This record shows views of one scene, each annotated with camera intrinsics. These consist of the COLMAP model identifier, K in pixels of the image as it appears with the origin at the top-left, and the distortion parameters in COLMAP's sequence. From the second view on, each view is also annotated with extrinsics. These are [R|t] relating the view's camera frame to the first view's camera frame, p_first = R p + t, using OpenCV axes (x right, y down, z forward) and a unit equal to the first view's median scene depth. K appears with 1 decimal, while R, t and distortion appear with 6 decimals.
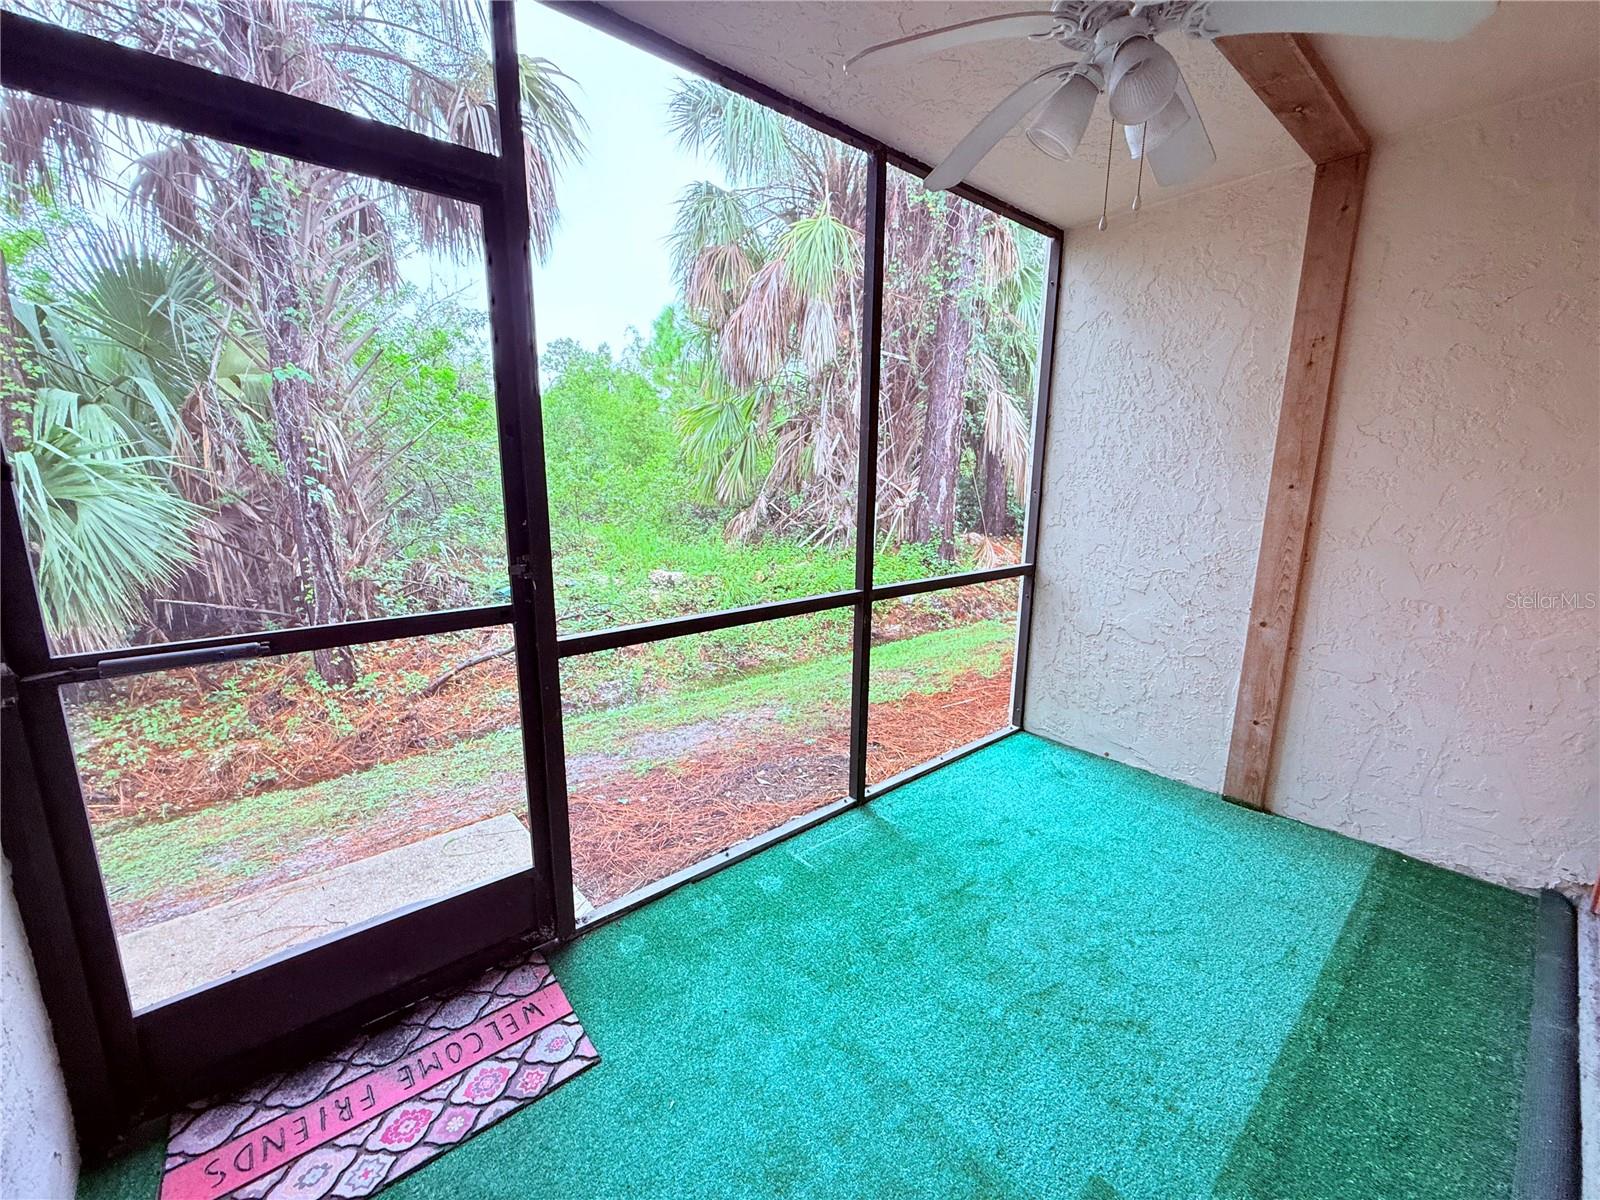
lens RADIAL K [[636.0, 0, 800.0], [0, 636.0, 600.0], [0, 0, 1]] dist [-0.000293, -0.000129]
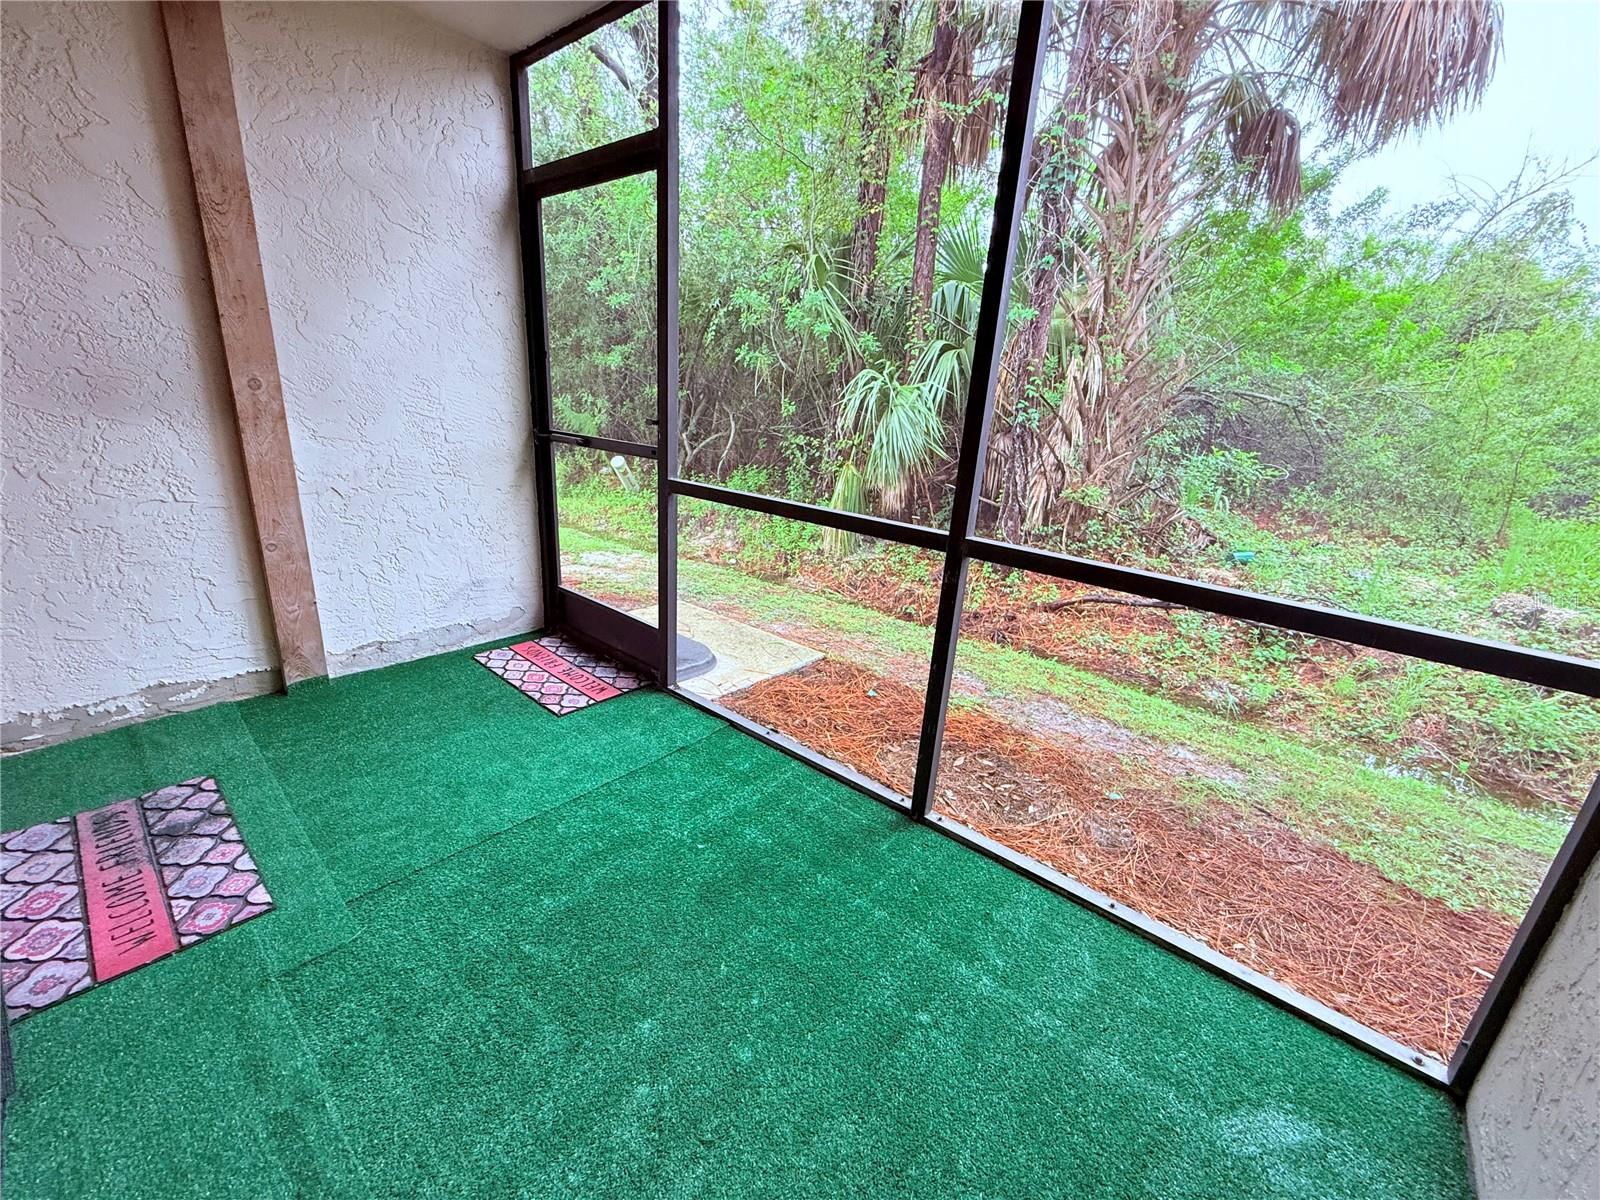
lens RADIAL K [[623.9, 0, 803.1], [0, 623.9, 608.5], [0, 0, 1]] dist [-0.000101, 0.000008]
pose [[0.181512, 0.323430, -0.928680, 0.989473], [-0.255125, 0.927520, 0.273161, -0.119613], [0.949718, 0.187347, 0.250871, 0.922453]]
